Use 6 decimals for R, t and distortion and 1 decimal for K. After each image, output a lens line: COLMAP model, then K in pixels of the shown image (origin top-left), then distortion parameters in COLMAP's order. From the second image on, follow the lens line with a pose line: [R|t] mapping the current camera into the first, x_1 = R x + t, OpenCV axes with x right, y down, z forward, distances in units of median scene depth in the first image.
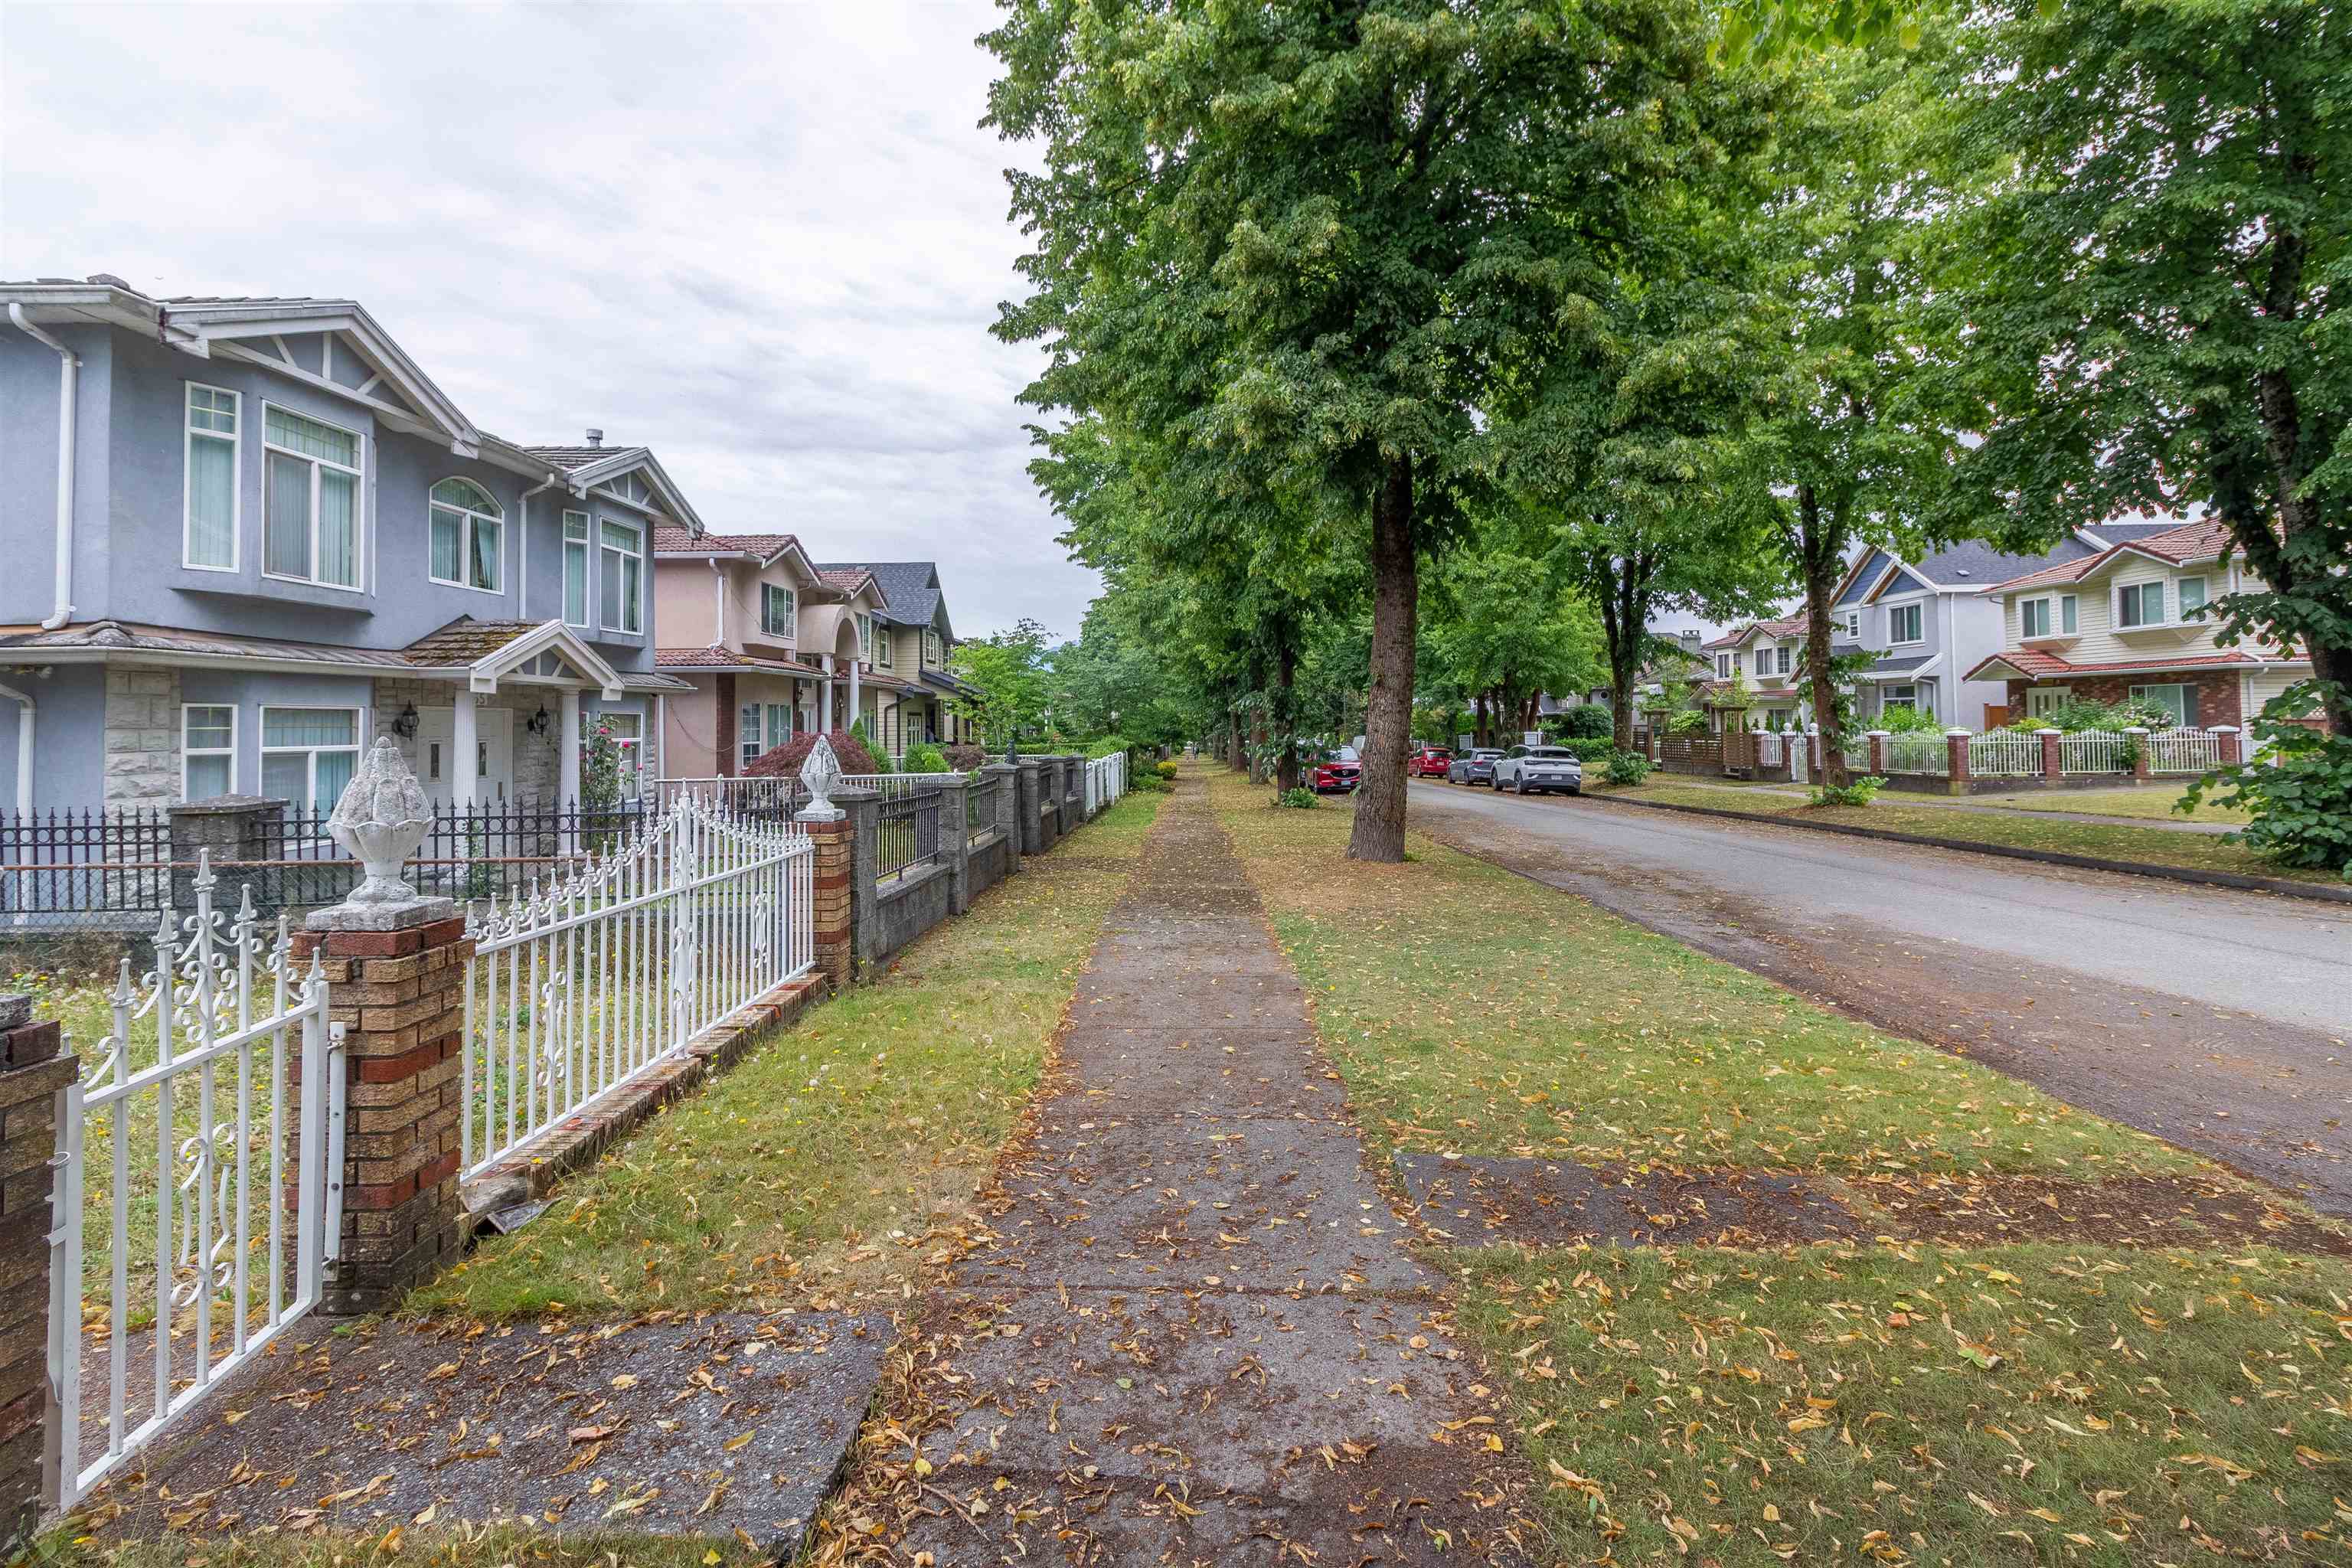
lens RADIAL K [[1090.5, 0, 1178.2], [0, 1090.5, 695.9], [0, 0, 1]] dist [-0.002181, 0.003114]
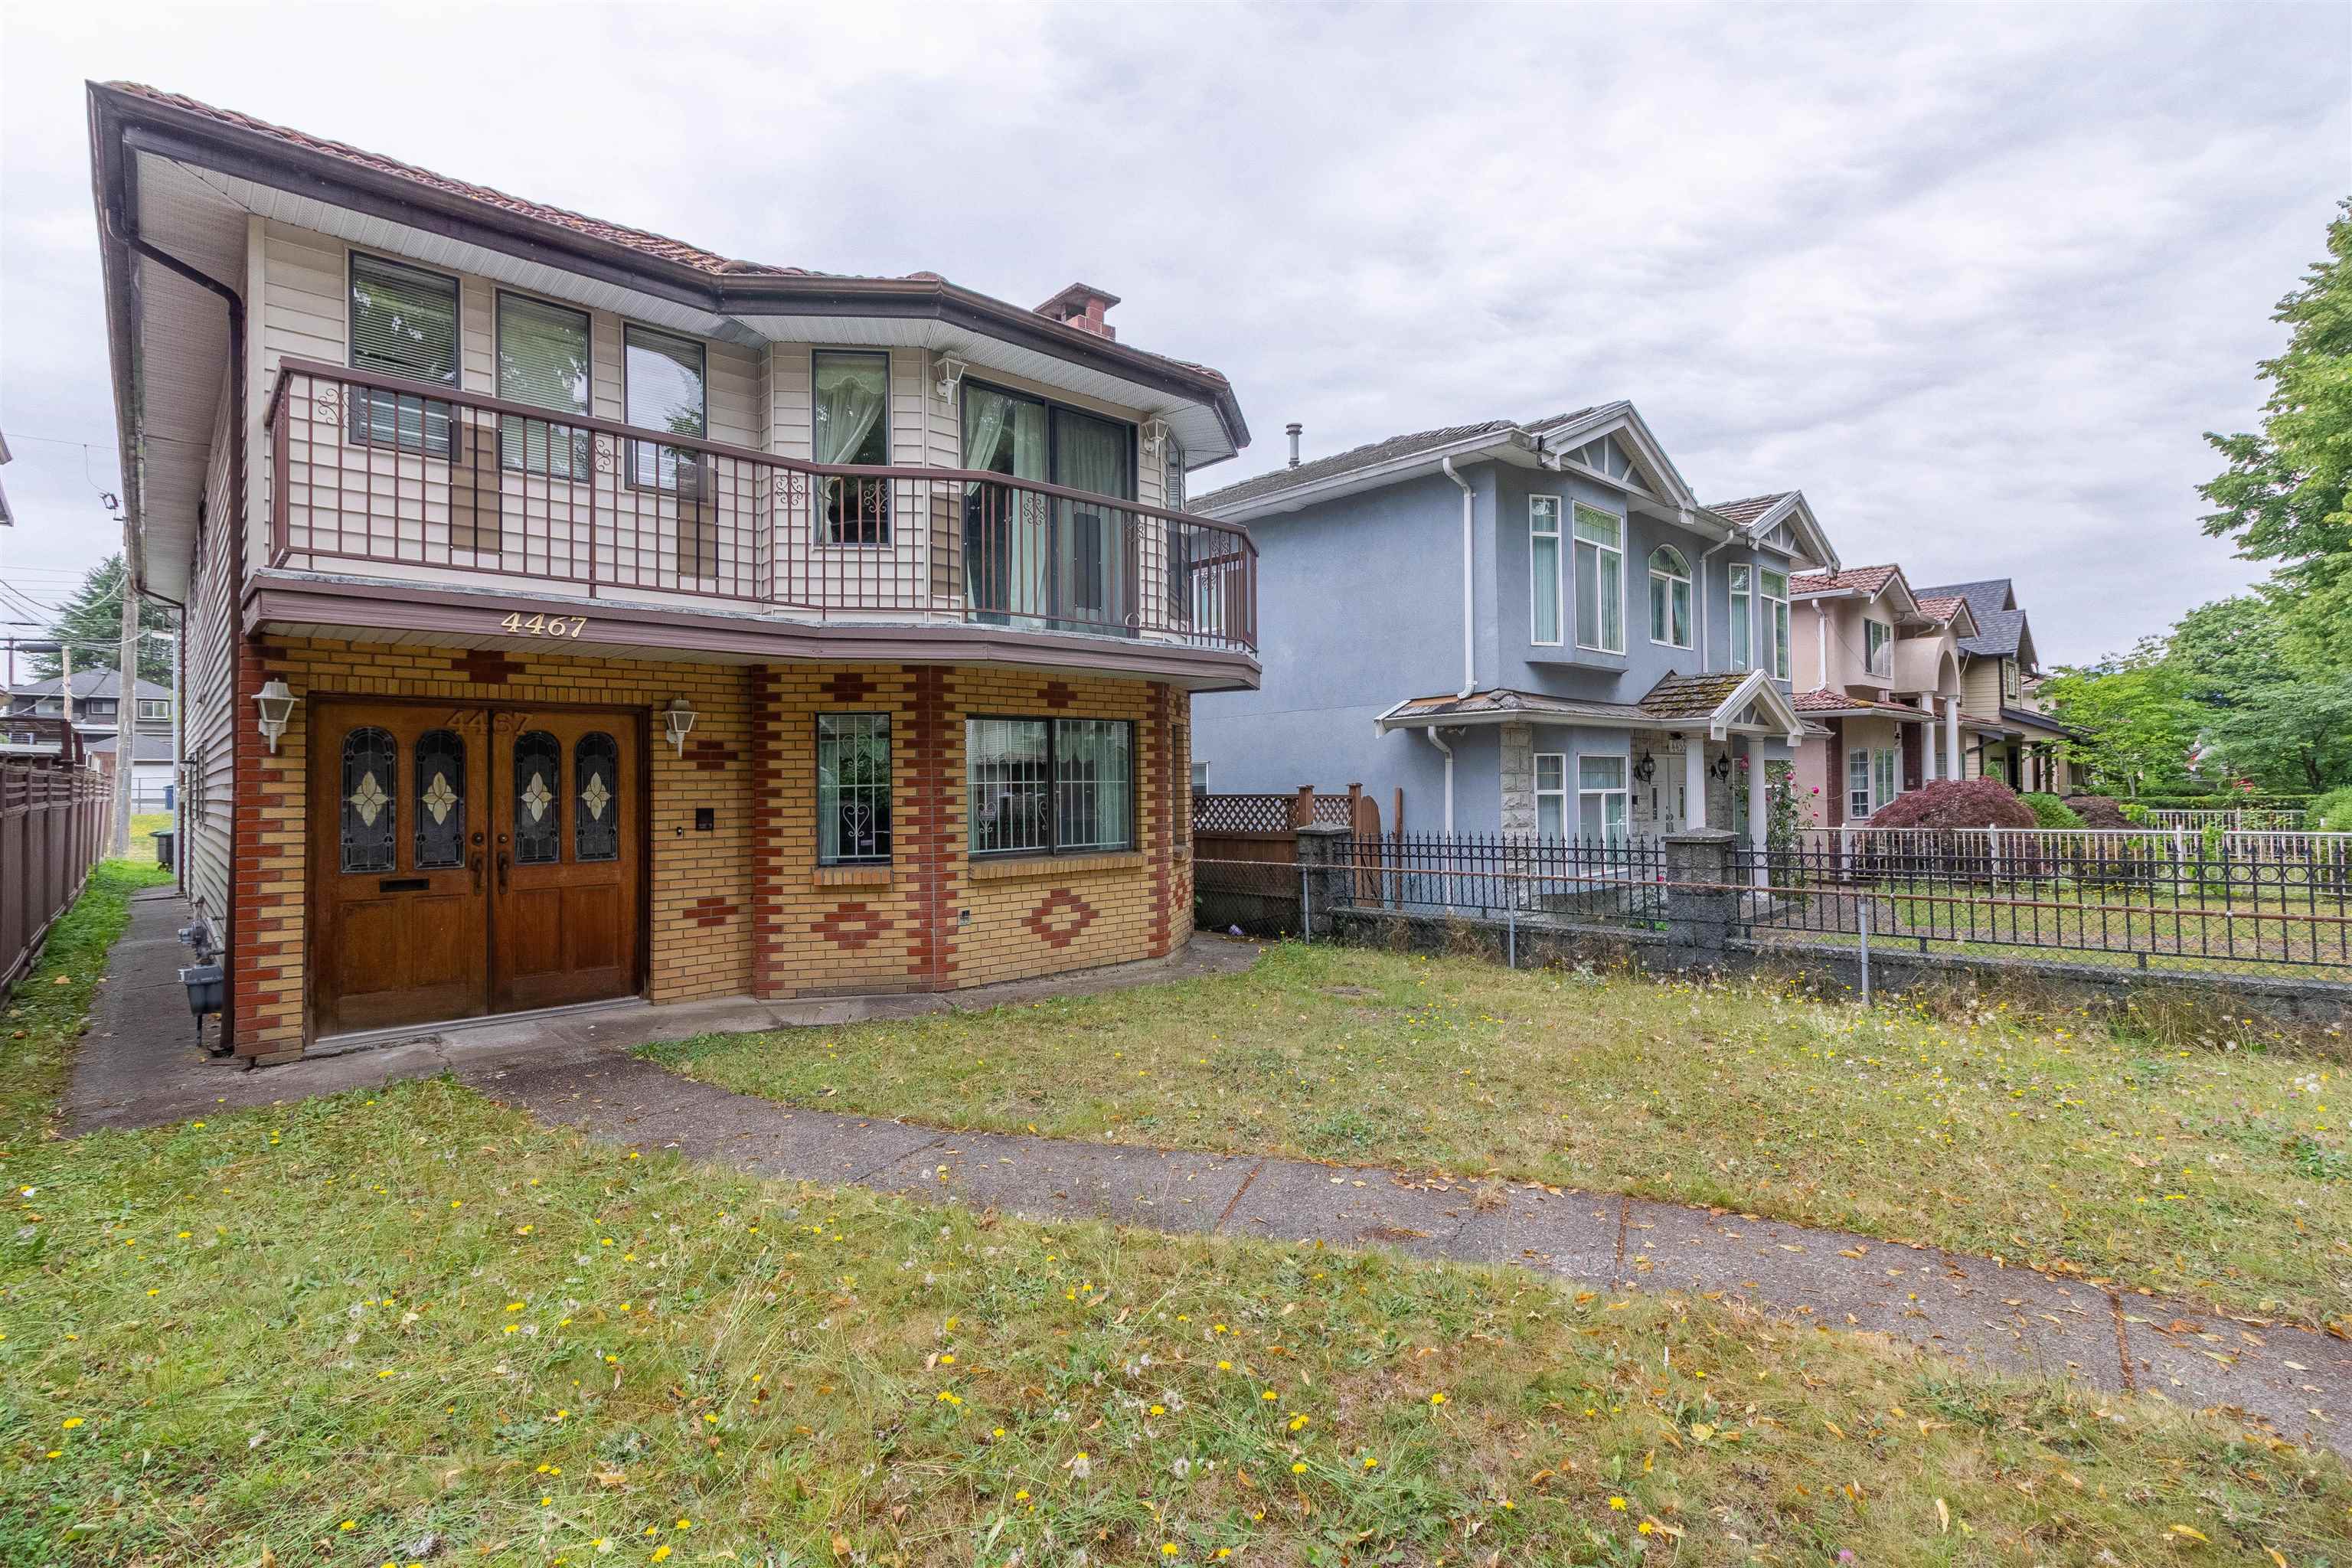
lens RADIAL K [[1090.5, 0, 1180.3], [0, 1090.5, 770.1], [0, 0, 1]] dist [-0.002181, 0.003114]
pose [[0.700748, -0.008103, -0.713363, -0.260788], [0.023026, 0.999671, 0.011264, 0.002010], [0.713038, -0.024319, 0.700704, -0.139539]]
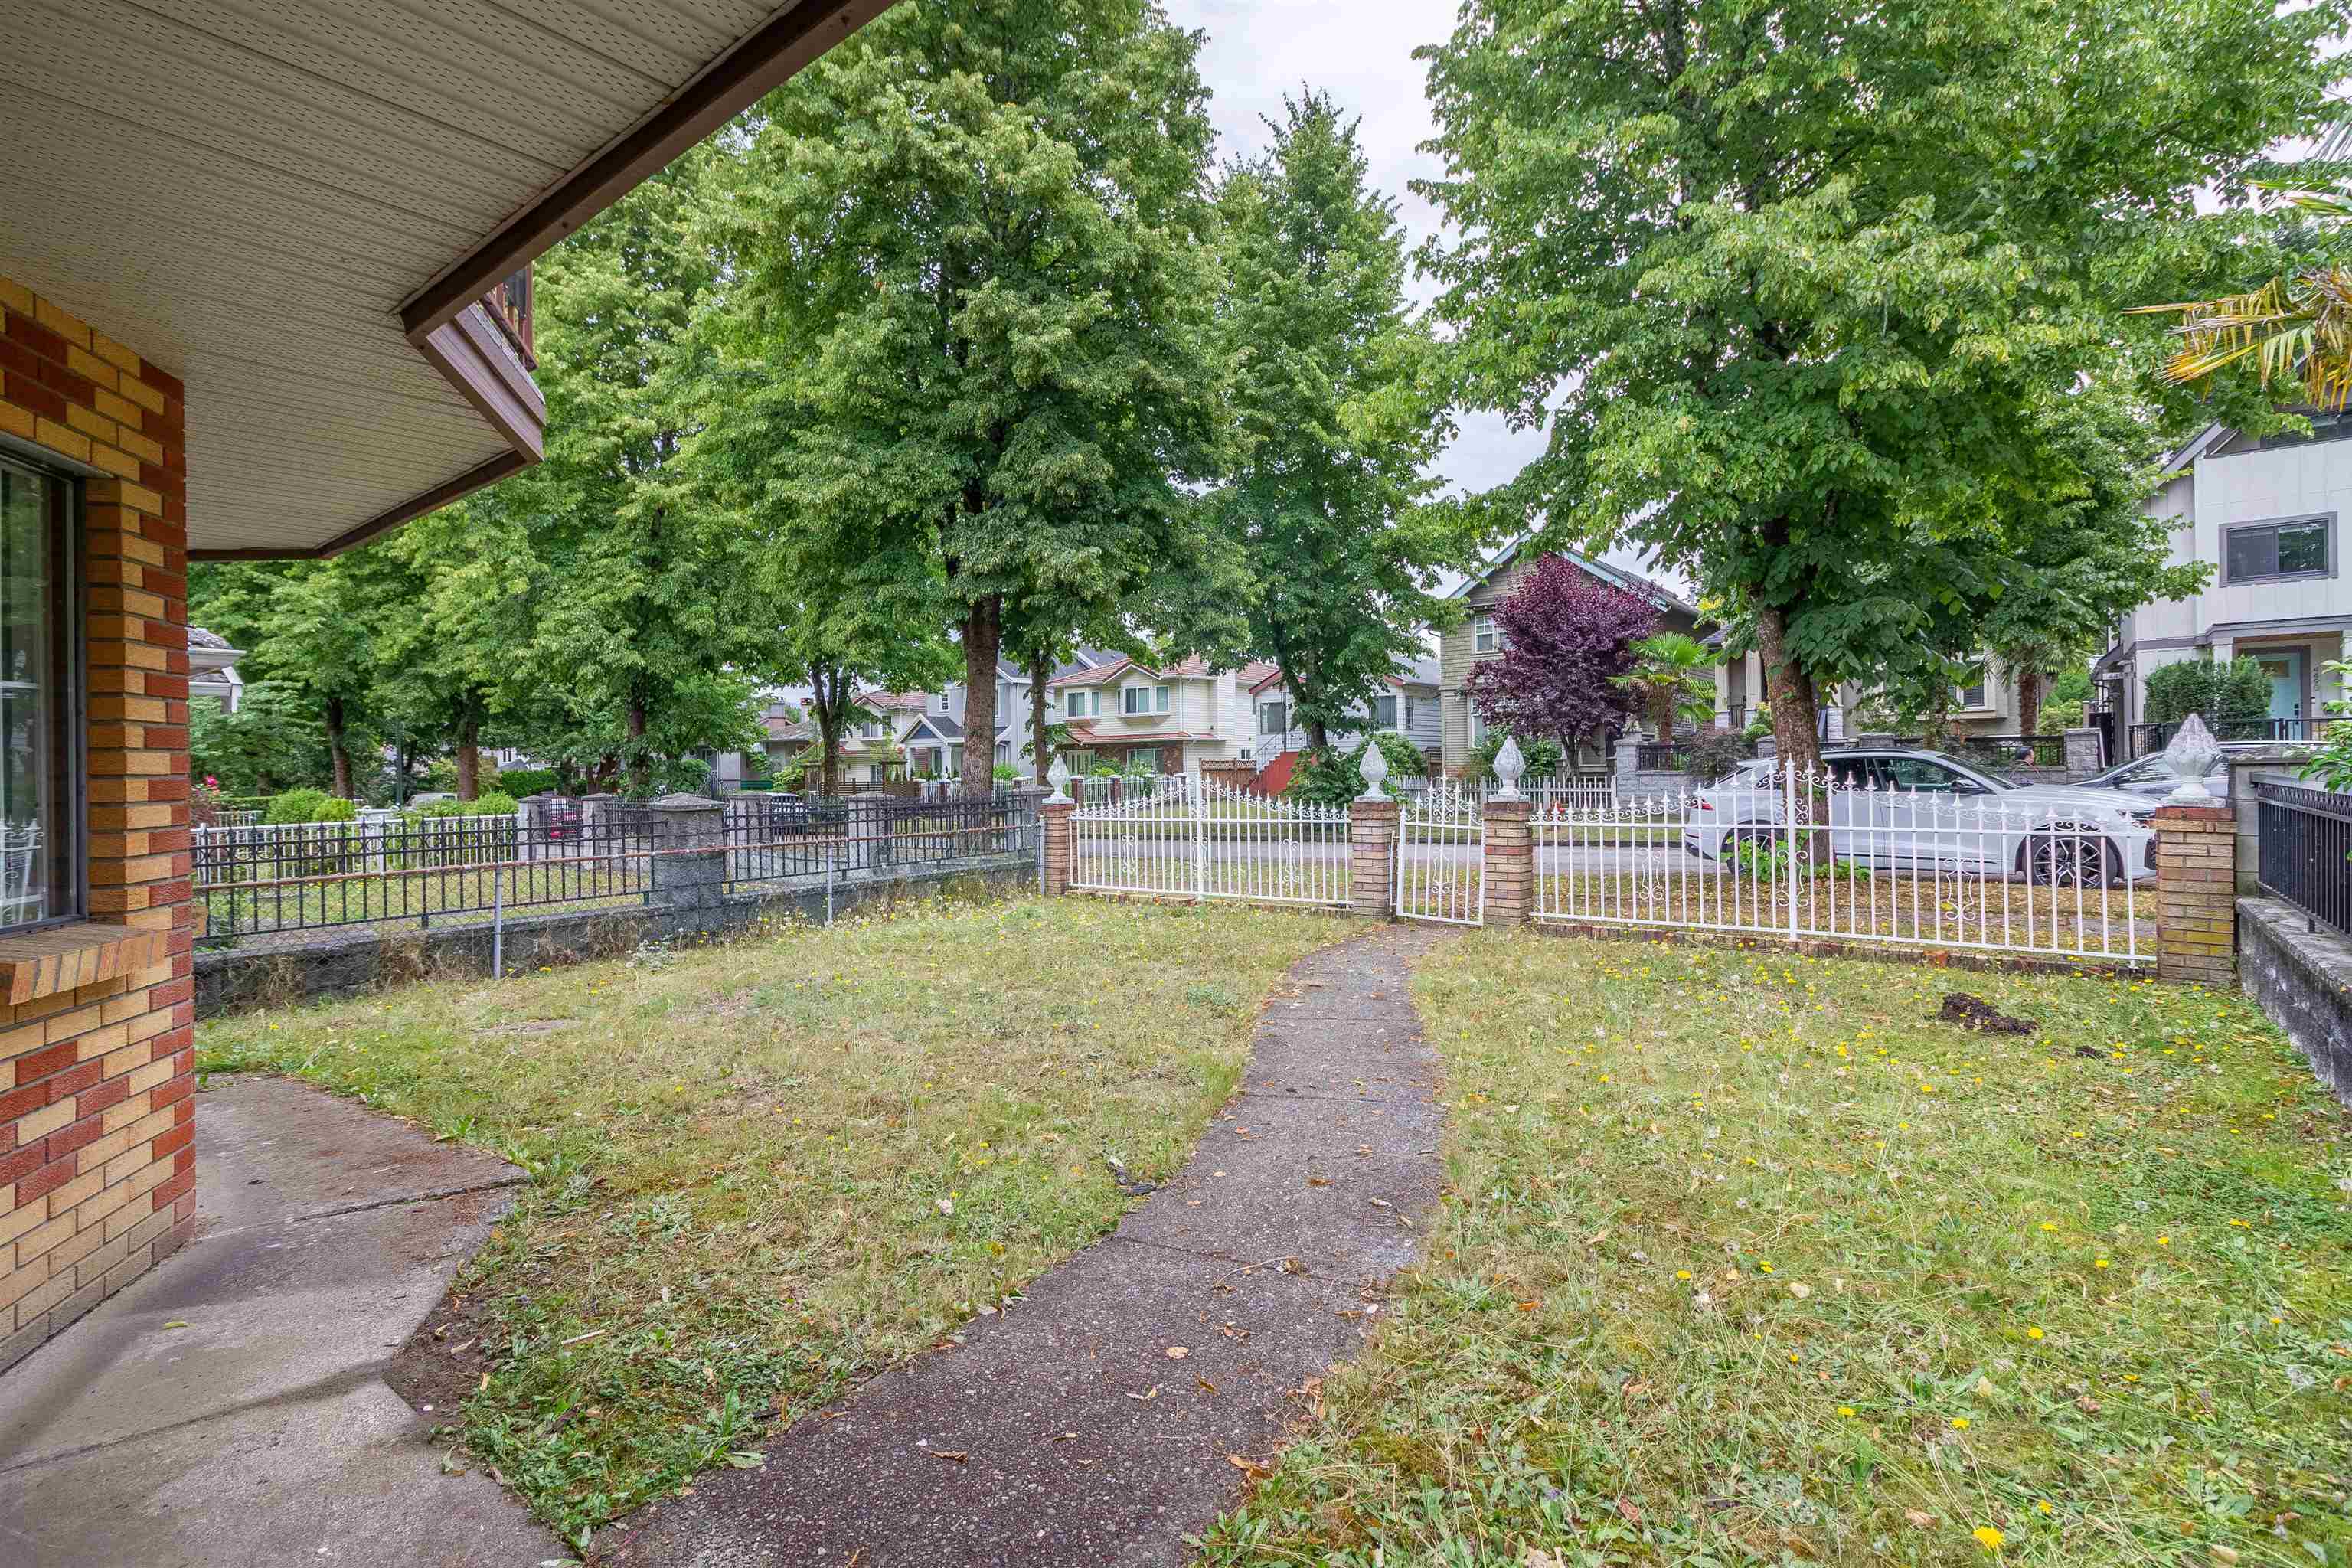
lens RADIAL K [[1090.5, 0, 1179.0], [0, 1090.5, 766.4], [0, 0, 1]] dist [-0.002181, 0.003114]
pose [[0.606650, 0.006670, 0.794941, -0.931613], [-0.013248, 0.999911, 0.001719, 0.029094], [-0.794859, -0.011574, 0.606684, -0.119571]]
